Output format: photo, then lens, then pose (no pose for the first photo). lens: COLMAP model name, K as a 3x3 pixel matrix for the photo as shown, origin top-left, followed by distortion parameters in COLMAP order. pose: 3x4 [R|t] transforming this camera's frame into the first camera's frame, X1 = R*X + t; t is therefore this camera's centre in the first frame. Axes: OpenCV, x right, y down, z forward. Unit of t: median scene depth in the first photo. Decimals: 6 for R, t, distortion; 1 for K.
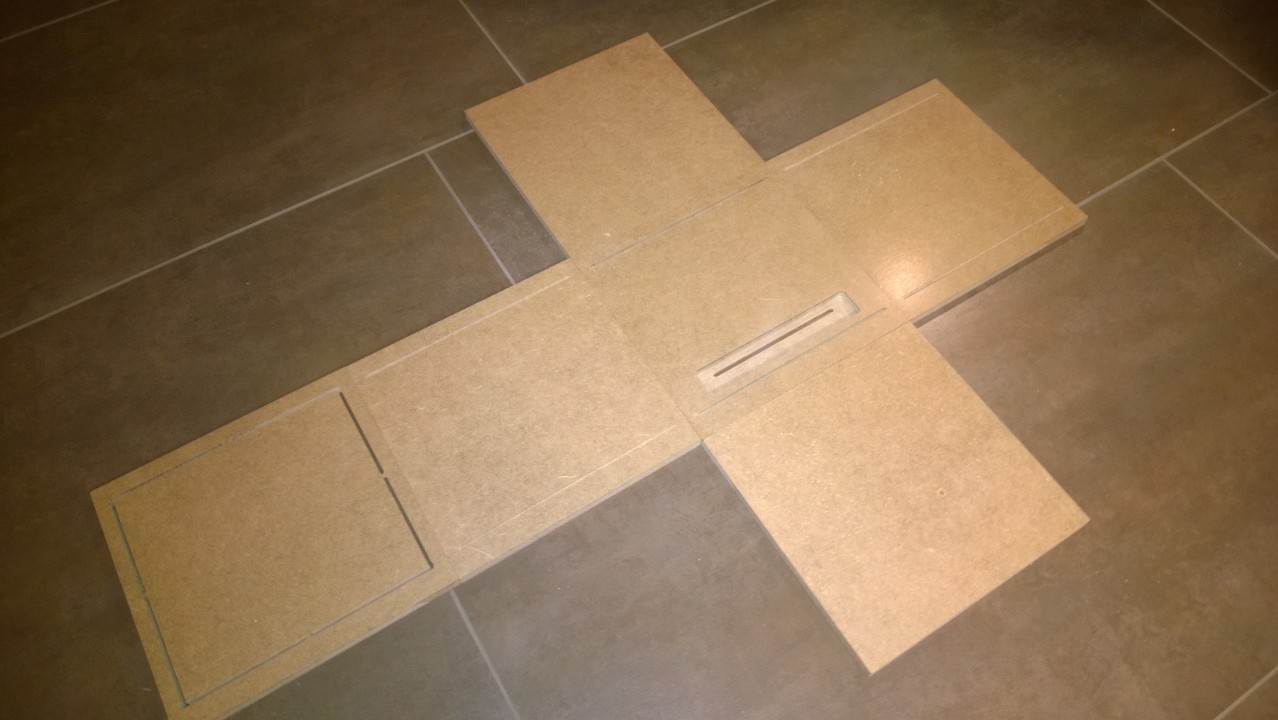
lens RADIAL K [[988.5, 0, 639.0], [0, 988.5, 360.0], [0, 0, 1]] dist [0.009694, -0.074416]
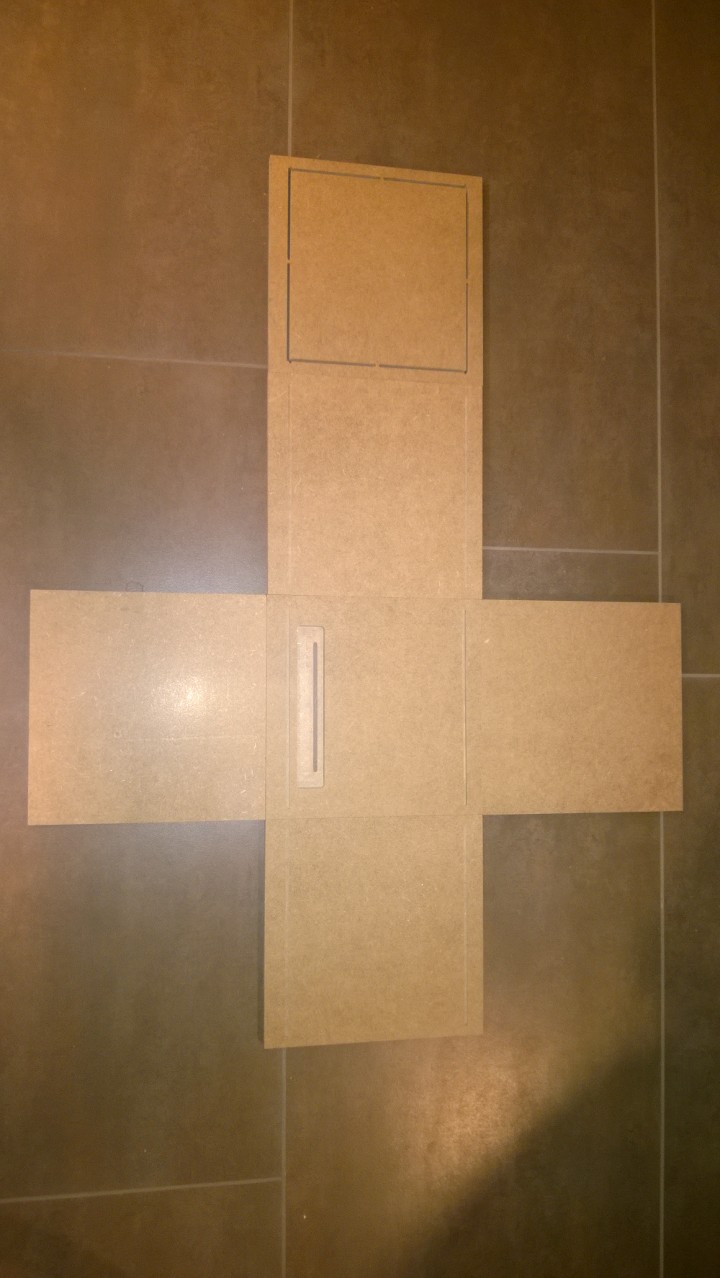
lens RADIAL K [[988.5, 0, 360.0], [0, 988.5, 639.0], [0, 0, 1]] dist [0.009694, -0.074416]
pose [[-0.519609, 0.843171, -0.138093, 0.188784], [-0.807789, -0.432144, 0.400910, -0.447639], [0.278359, 0.319866, 0.905650, -0.025982]]
